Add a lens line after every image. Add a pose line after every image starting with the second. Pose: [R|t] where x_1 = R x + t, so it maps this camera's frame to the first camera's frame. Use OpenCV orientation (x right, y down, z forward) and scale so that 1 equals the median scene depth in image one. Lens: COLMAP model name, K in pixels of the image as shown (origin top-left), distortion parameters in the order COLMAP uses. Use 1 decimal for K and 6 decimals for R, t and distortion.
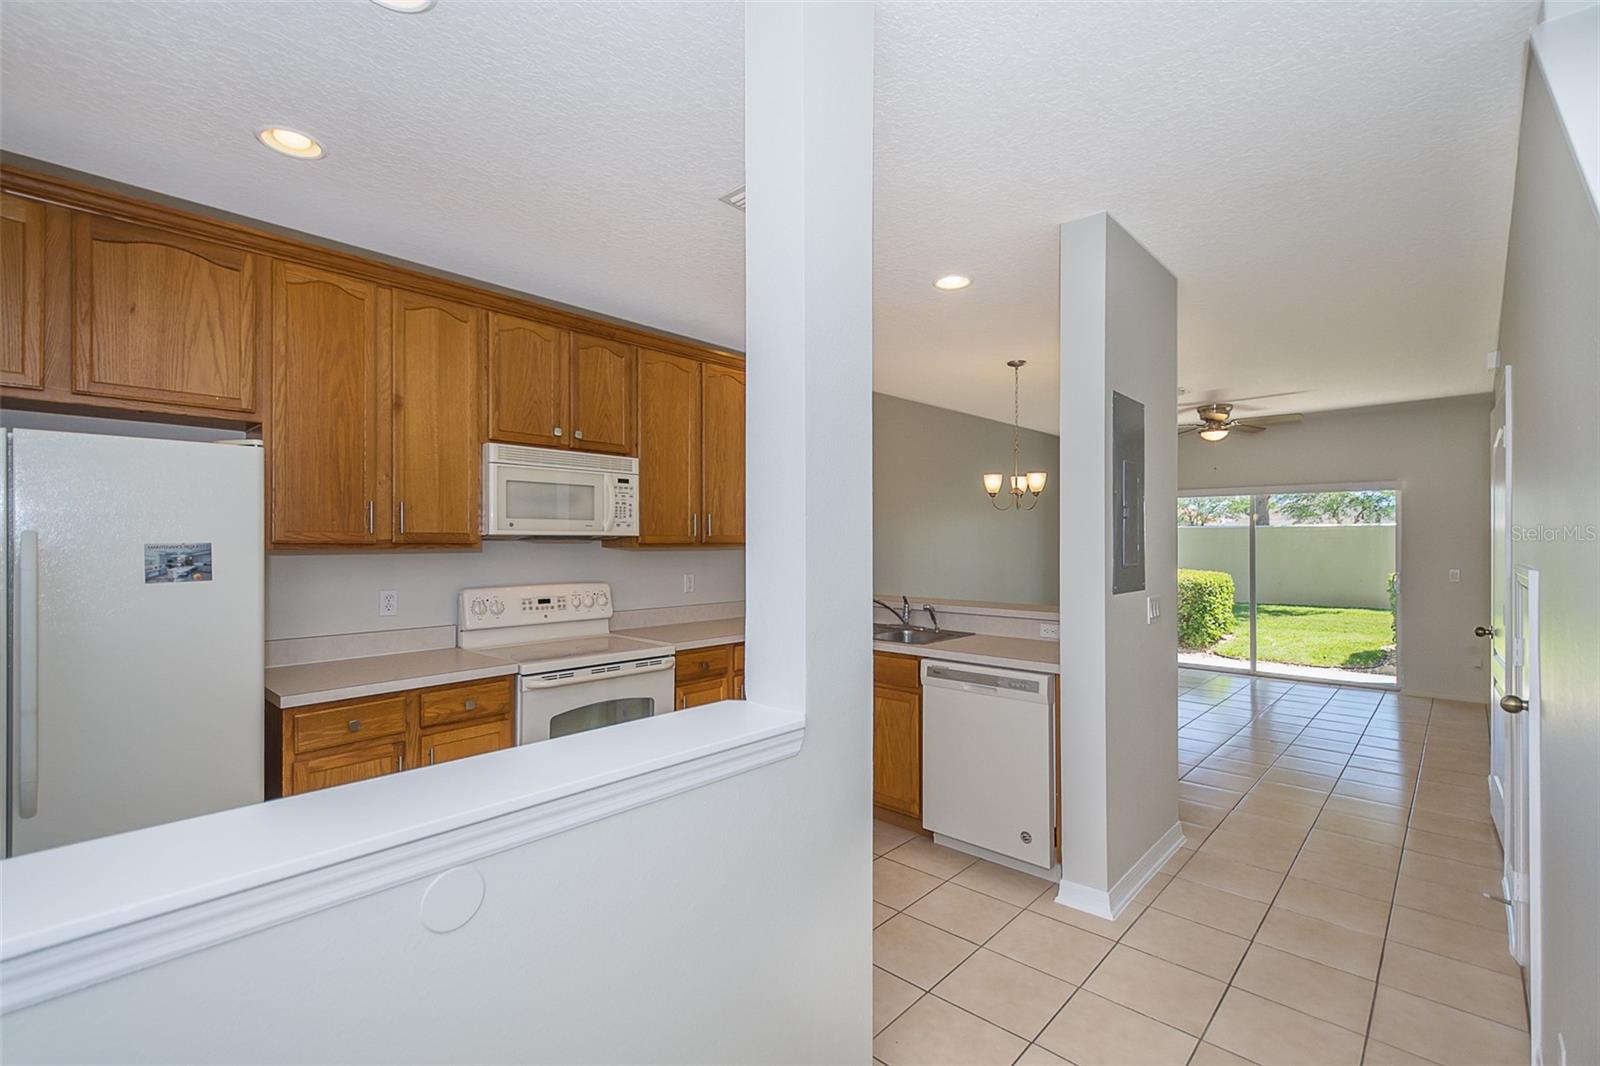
lens RADIAL K [[713.7, 0, 800.0], [0, 713.7, 533.0], [0, 0, 1]] dist [0.010010, -0.000319]
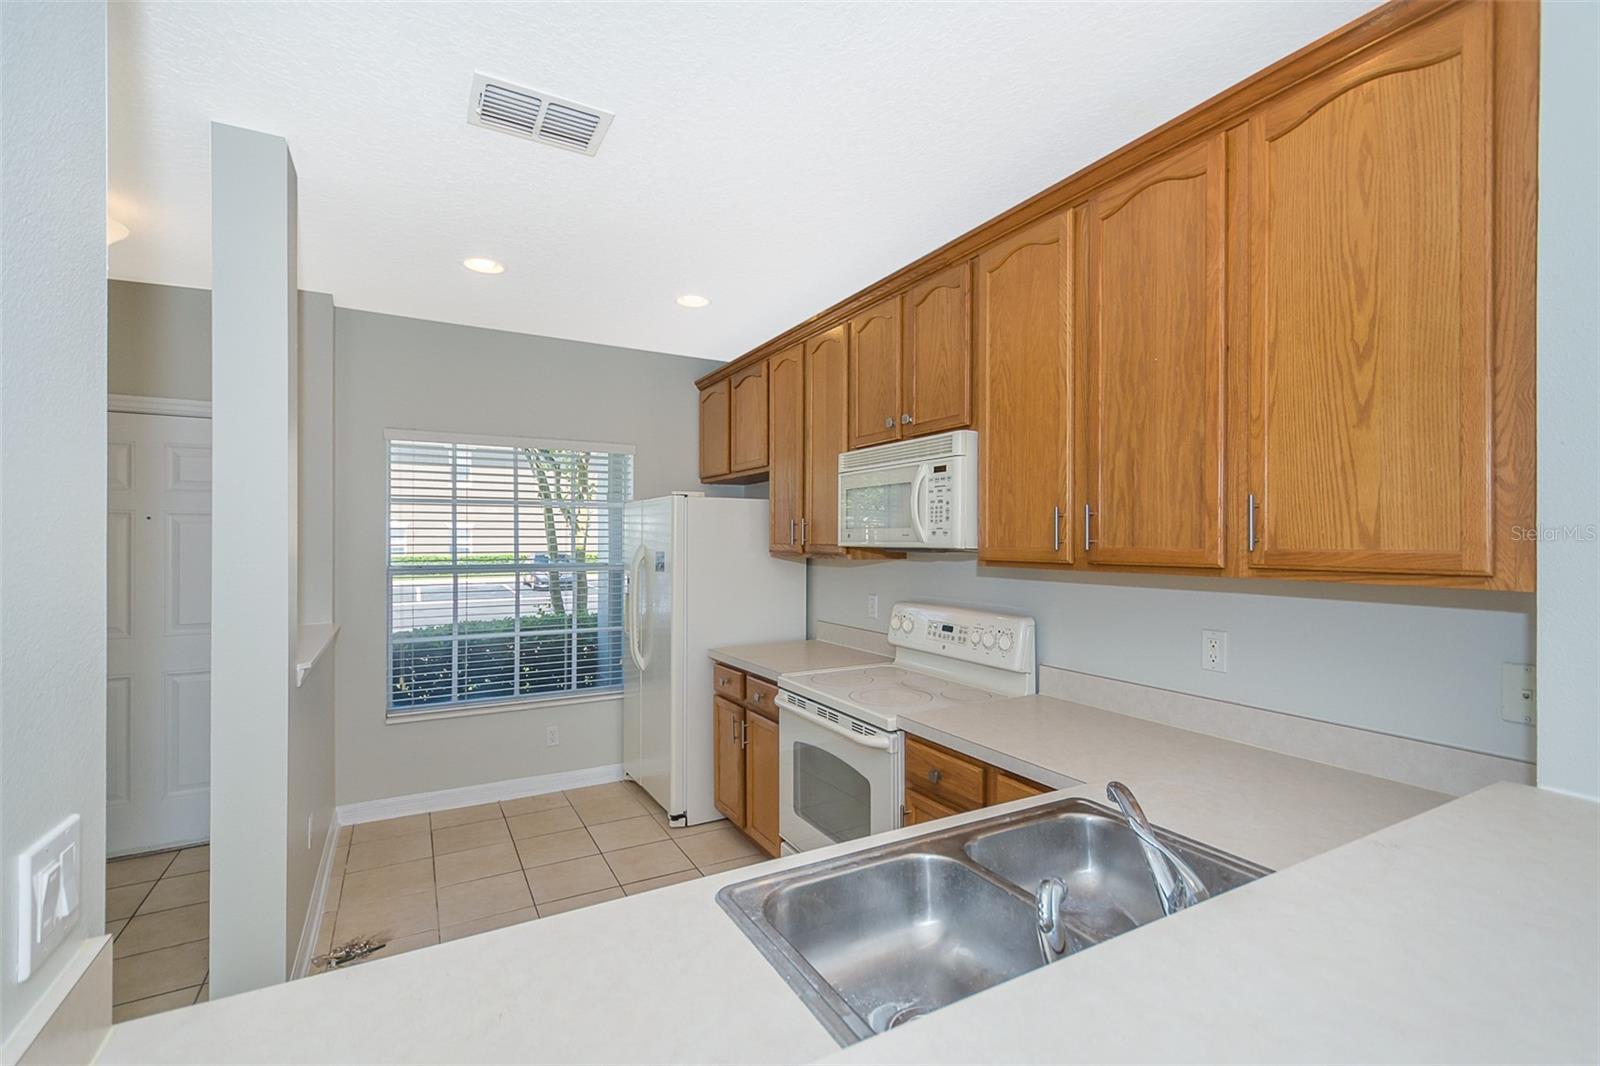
lens RADIAL K [[709.0, 0, 823.3], [0, 709.0, 540.7], [0, 0, 1]] dist [0.000162, -0.000071]
pose [[-0.296247, -0.000221, -0.955111, 0.473196], [0.009210, 0.999953, -0.003088, -0.002425], [0.955067, -0.009711, -0.296231, 1.172117]]
